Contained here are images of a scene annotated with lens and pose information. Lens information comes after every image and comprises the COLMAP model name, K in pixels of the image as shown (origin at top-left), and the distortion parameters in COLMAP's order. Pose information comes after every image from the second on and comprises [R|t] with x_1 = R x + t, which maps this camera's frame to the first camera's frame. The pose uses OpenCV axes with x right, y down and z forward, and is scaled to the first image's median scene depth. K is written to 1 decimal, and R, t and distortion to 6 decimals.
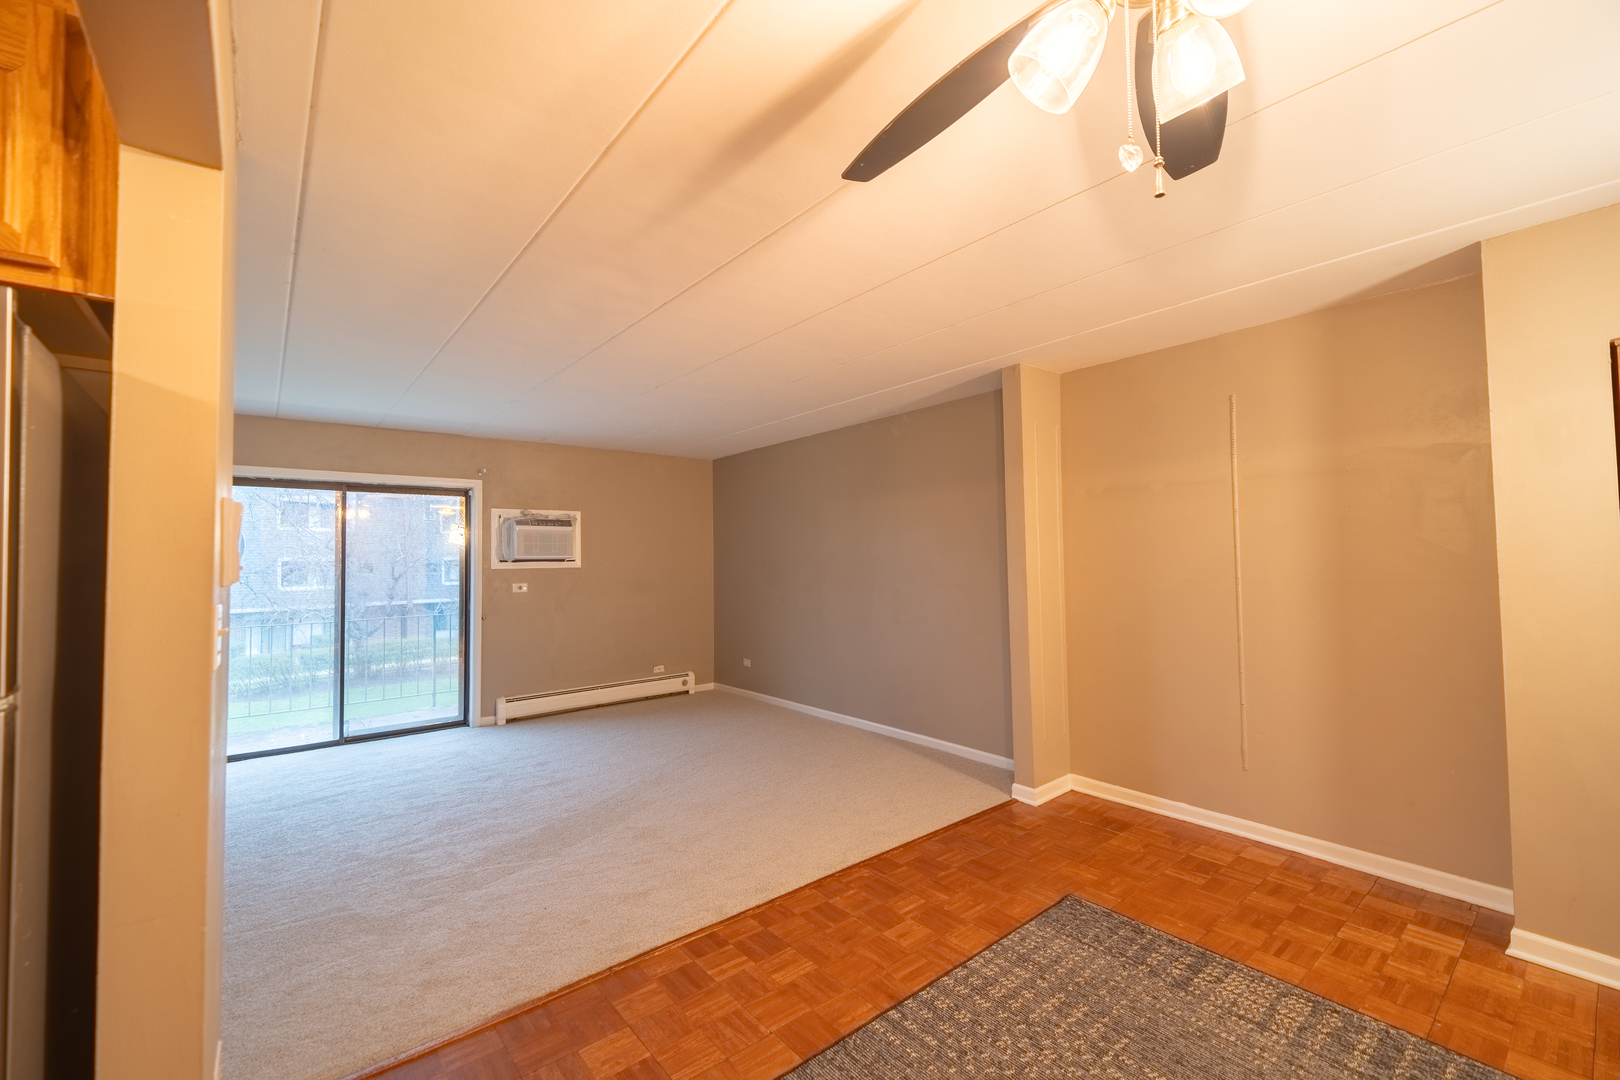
lens RADIAL K [[672.5, 0, 811.7], [0, 672.5, 534.5], [0, 0, 1]] dist [0.008174, -0.000227]
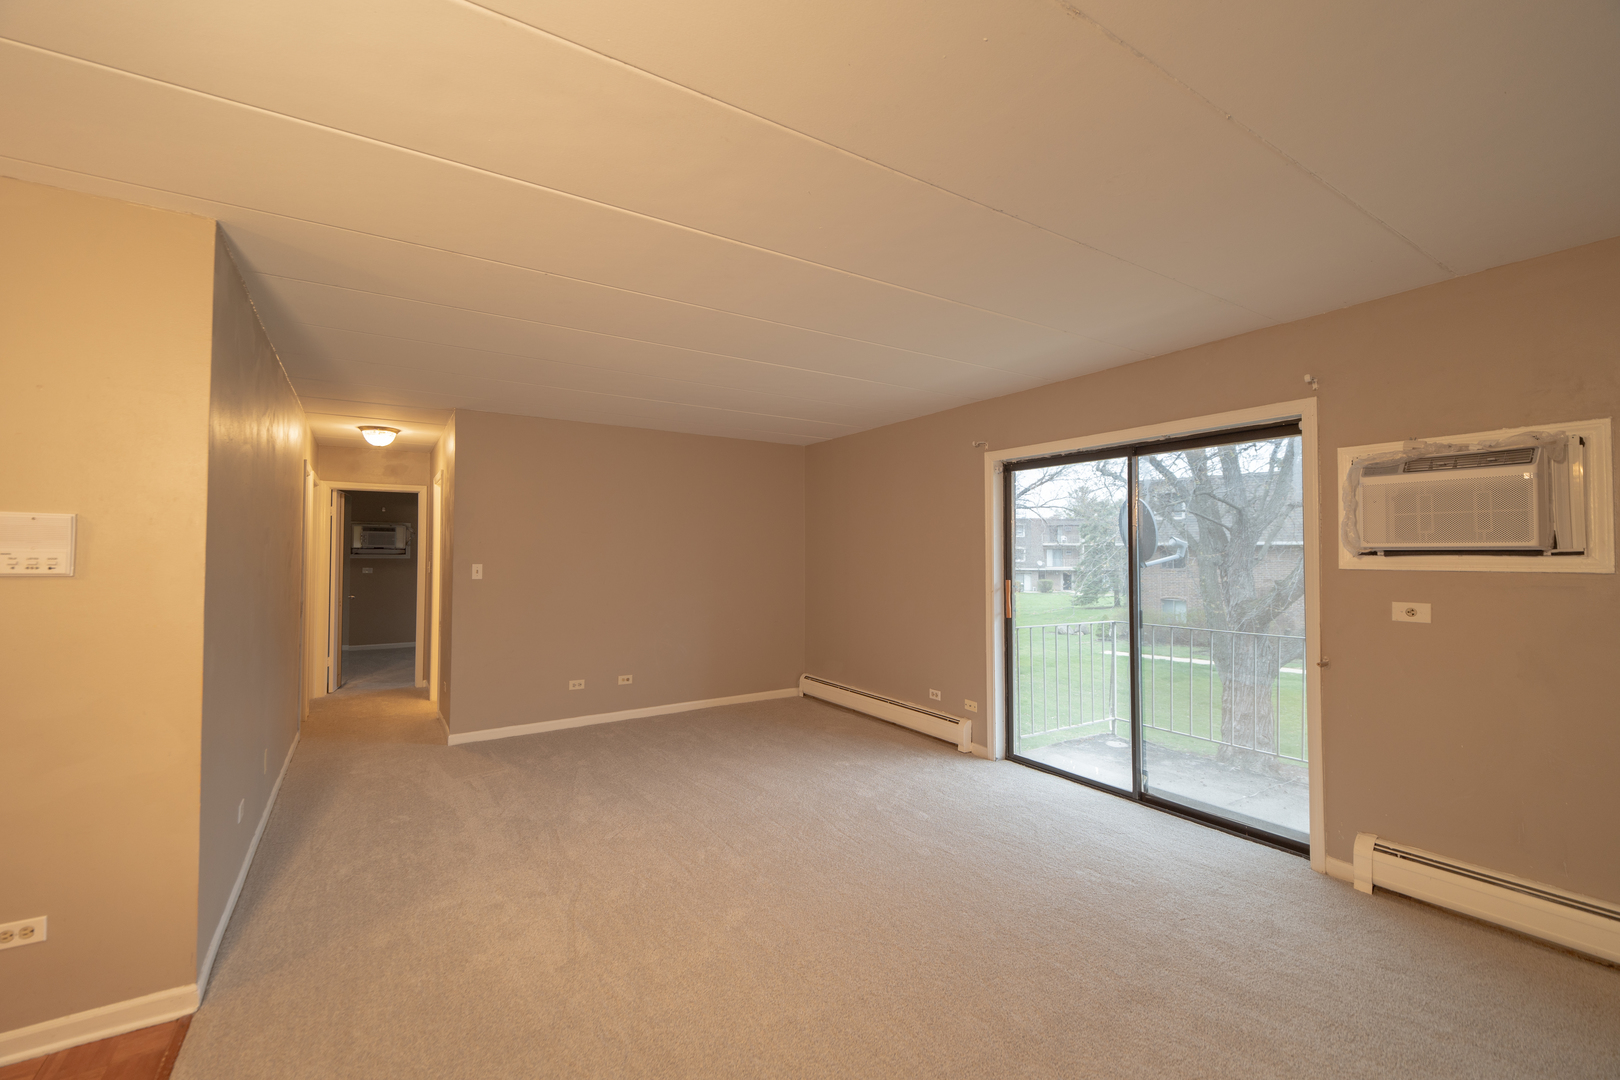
lens RADIAL K [[672.5, 0, 811.7], [0, 672.5, 534.5], [0, 0, 1]] dist [0.008174, -0.000227]
pose [[-0.114278, -0.015479, -0.993328, 0.071041], [0.039116, 0.999033, -0.020069, 0.020386], [0.992678, -0.041149, -0.113562, 0.669580]]
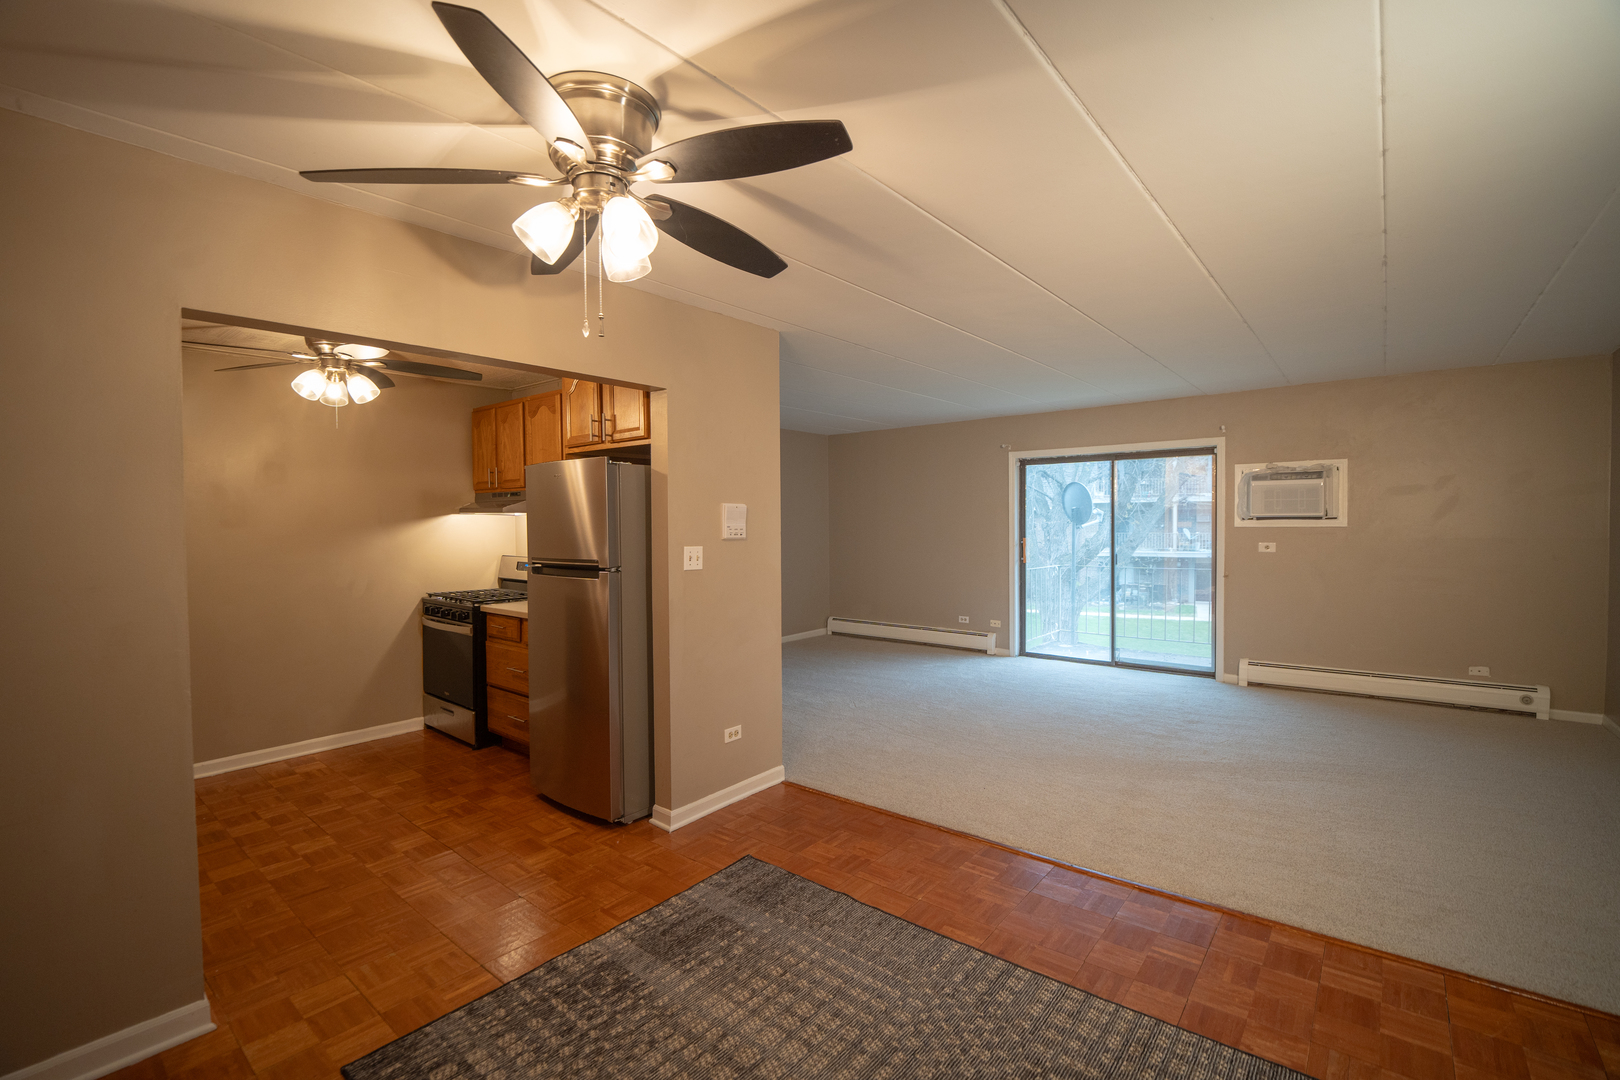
lens RADIAL K [[710.9, 0, 810.7], [0, 710.9, 531.9], [0, 0, 1]] dist [-0.011234, -0.000097]
pose [[0.194801, 0.027509, -0.980457, 0.415479], [0.045203, 0.998293, 0.036990, -0.007253], [0.979801, -0.051525, 0.193224, 0.197338]]
